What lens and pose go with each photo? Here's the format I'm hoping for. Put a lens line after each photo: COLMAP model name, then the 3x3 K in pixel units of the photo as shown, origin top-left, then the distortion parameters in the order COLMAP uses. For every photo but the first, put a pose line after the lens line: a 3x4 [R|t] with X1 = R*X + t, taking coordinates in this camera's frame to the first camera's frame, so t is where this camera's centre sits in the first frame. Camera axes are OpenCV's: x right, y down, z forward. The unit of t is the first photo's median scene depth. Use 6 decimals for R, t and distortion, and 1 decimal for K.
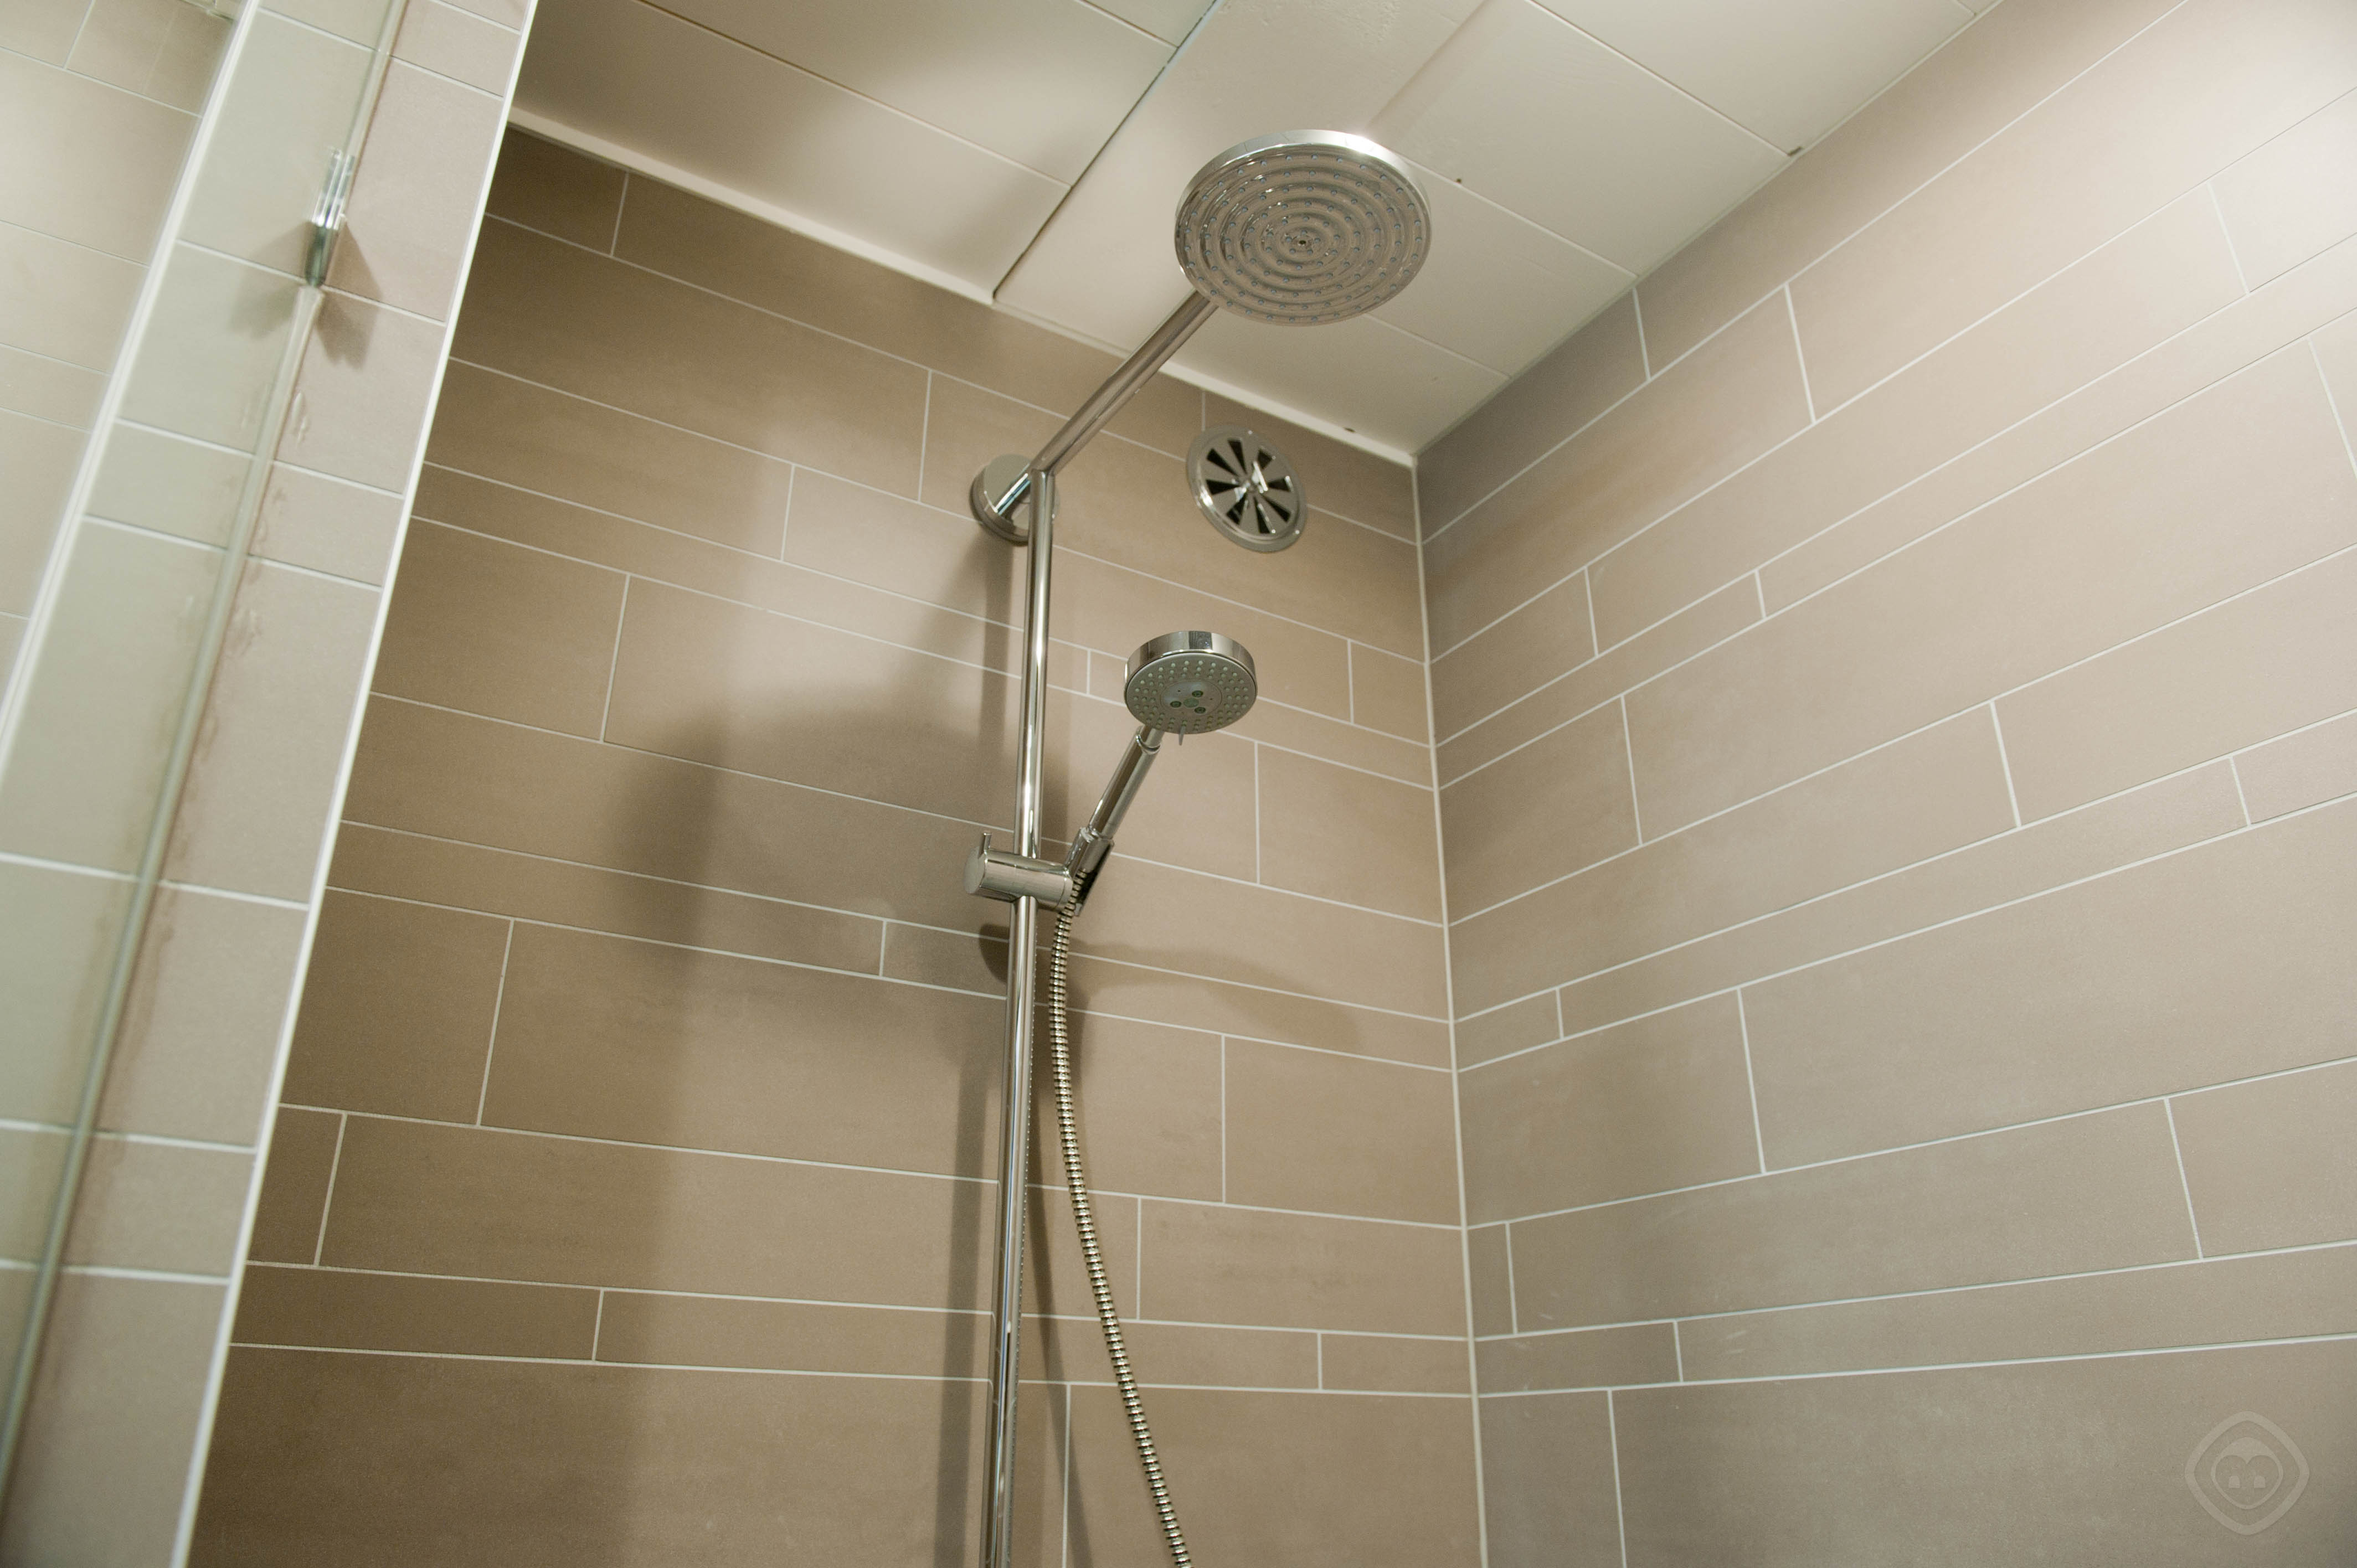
lens RADIAL K [[1577.0, 0, 1182.4], [0, 1577.0, 786.1], [0, 0, 1]] dist [-0.064752, 0.006752]
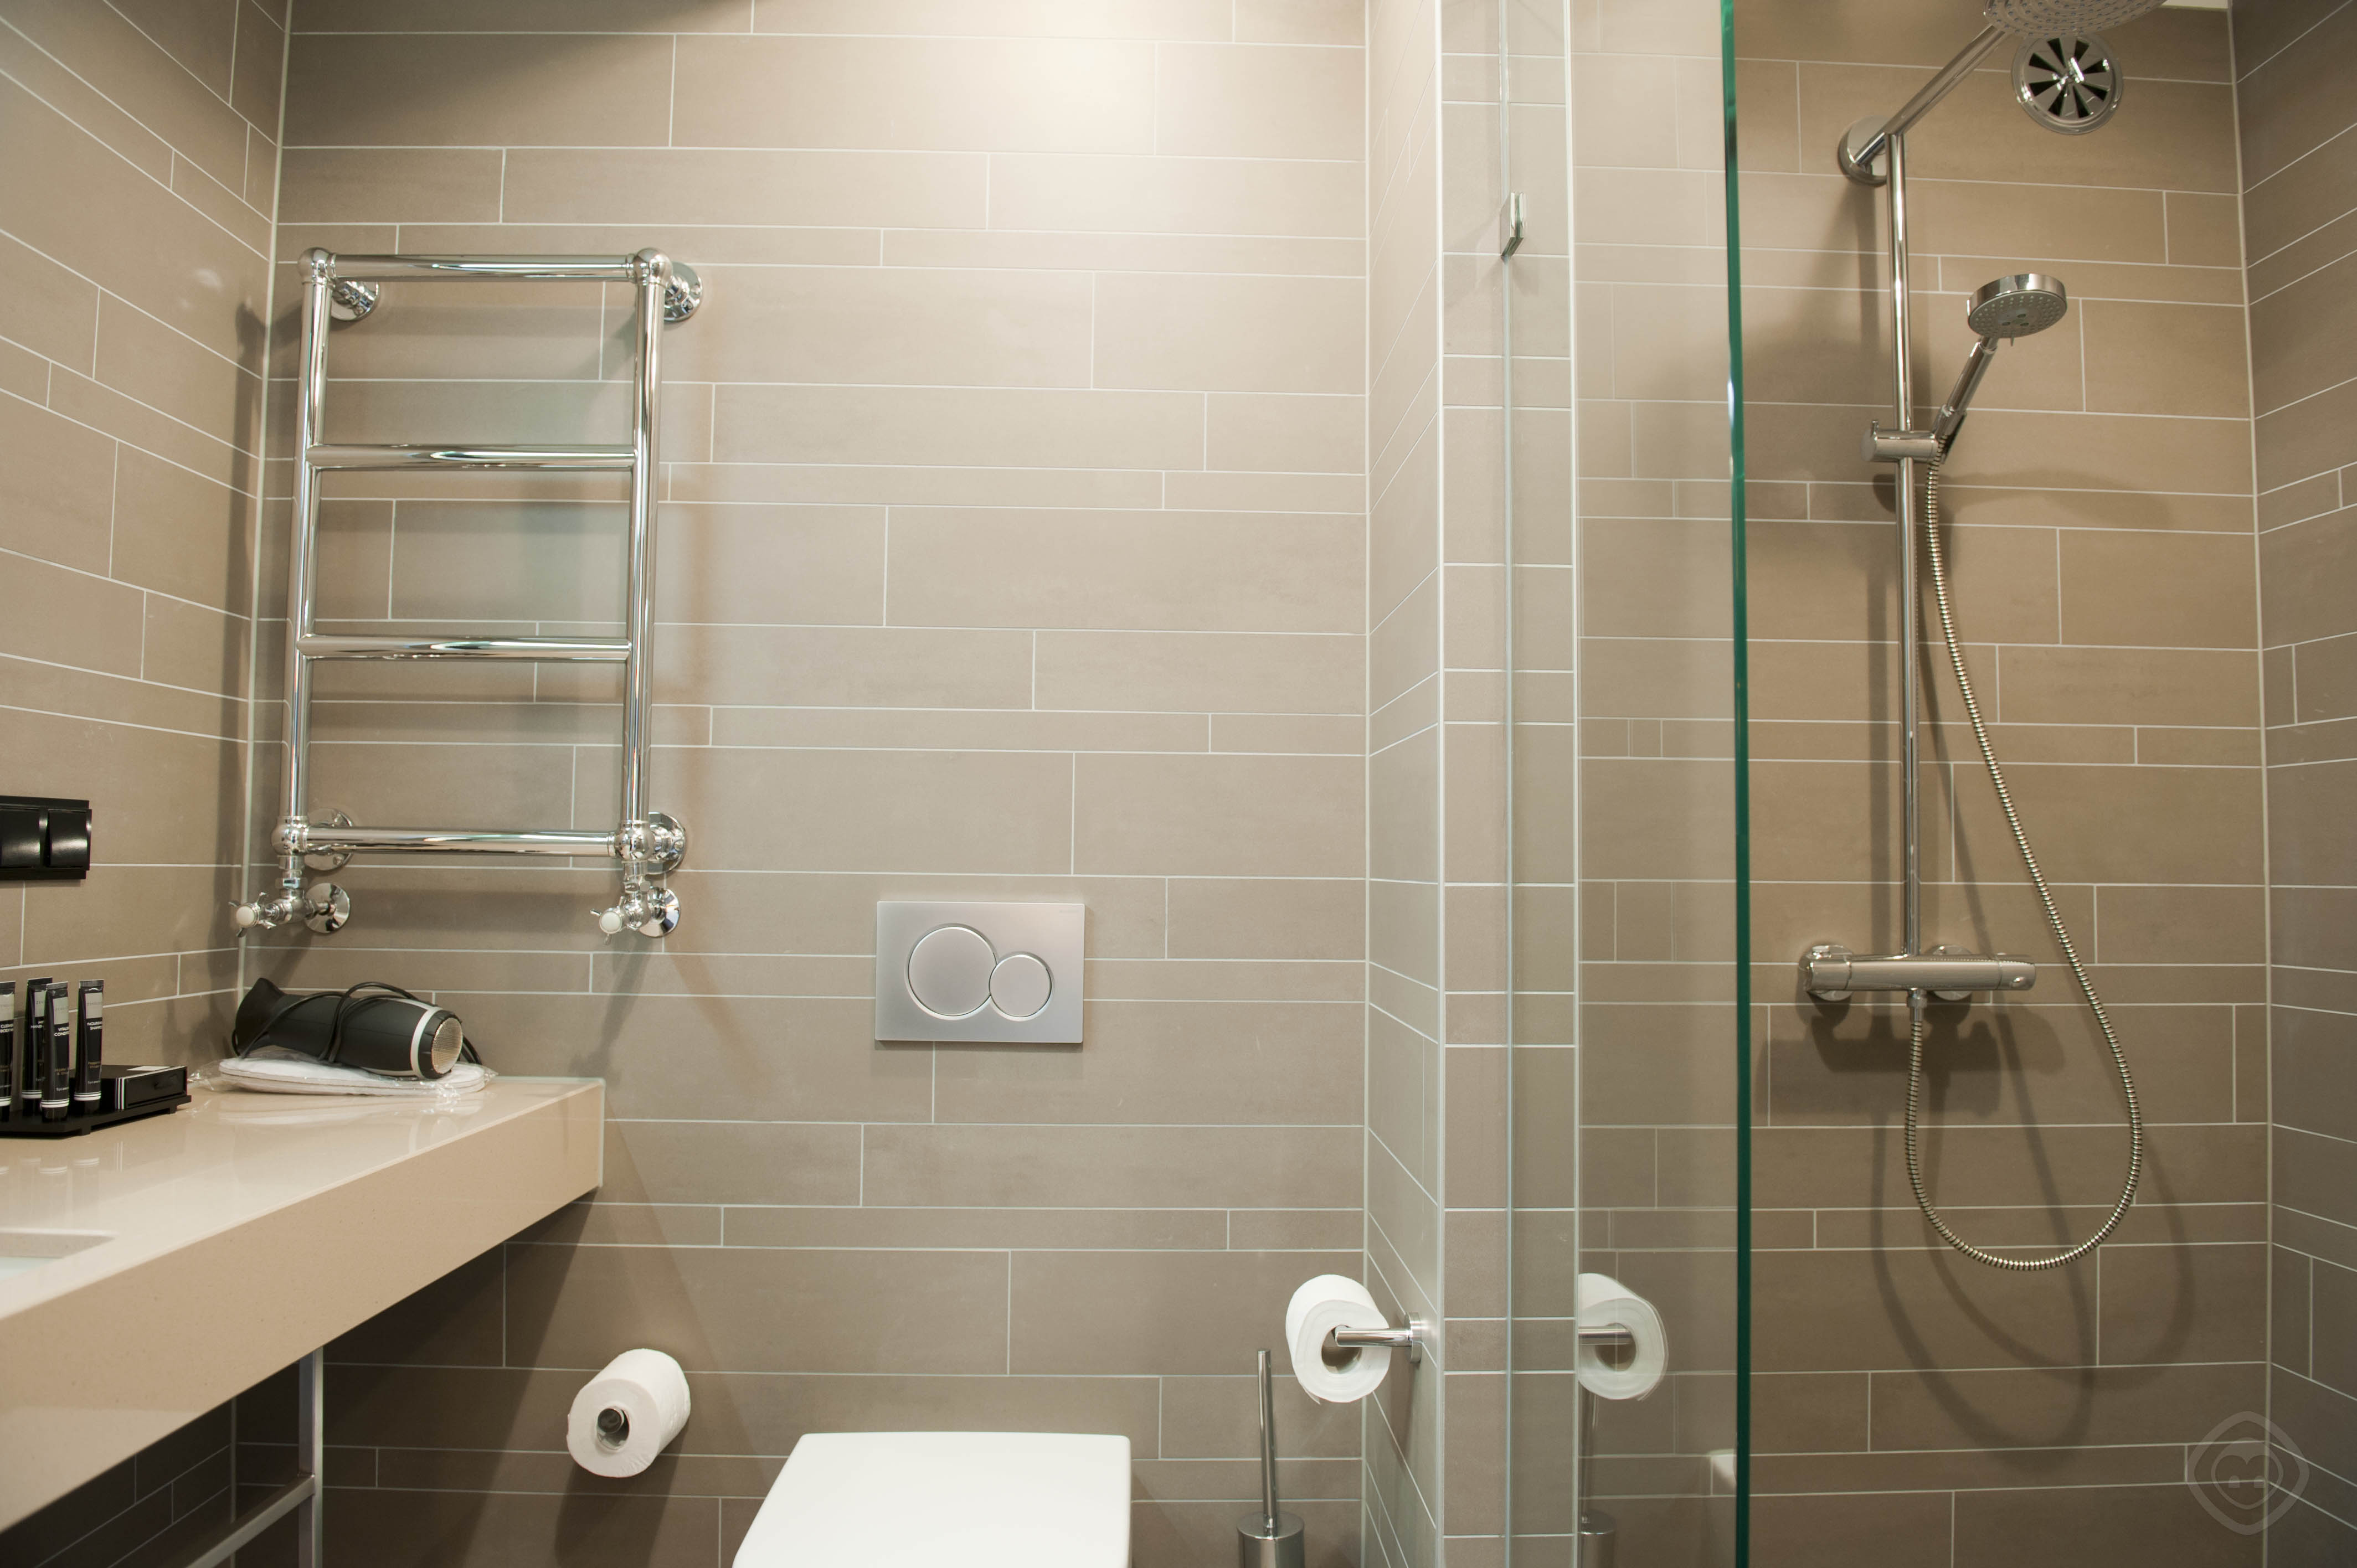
lens RADIAL K [[1577.0, 0, 1173.0], [0, 1577.0, 786.1], [0, 0, 1]] dist [-0.064752, 0.006752]
pose [[0.860565, -0.018033, -0.509021, 0.042776], [0.196680, 0.933624, 0.299439, -0.197962], [0.469834, -0.357801, 0.806991, -0.578691]]
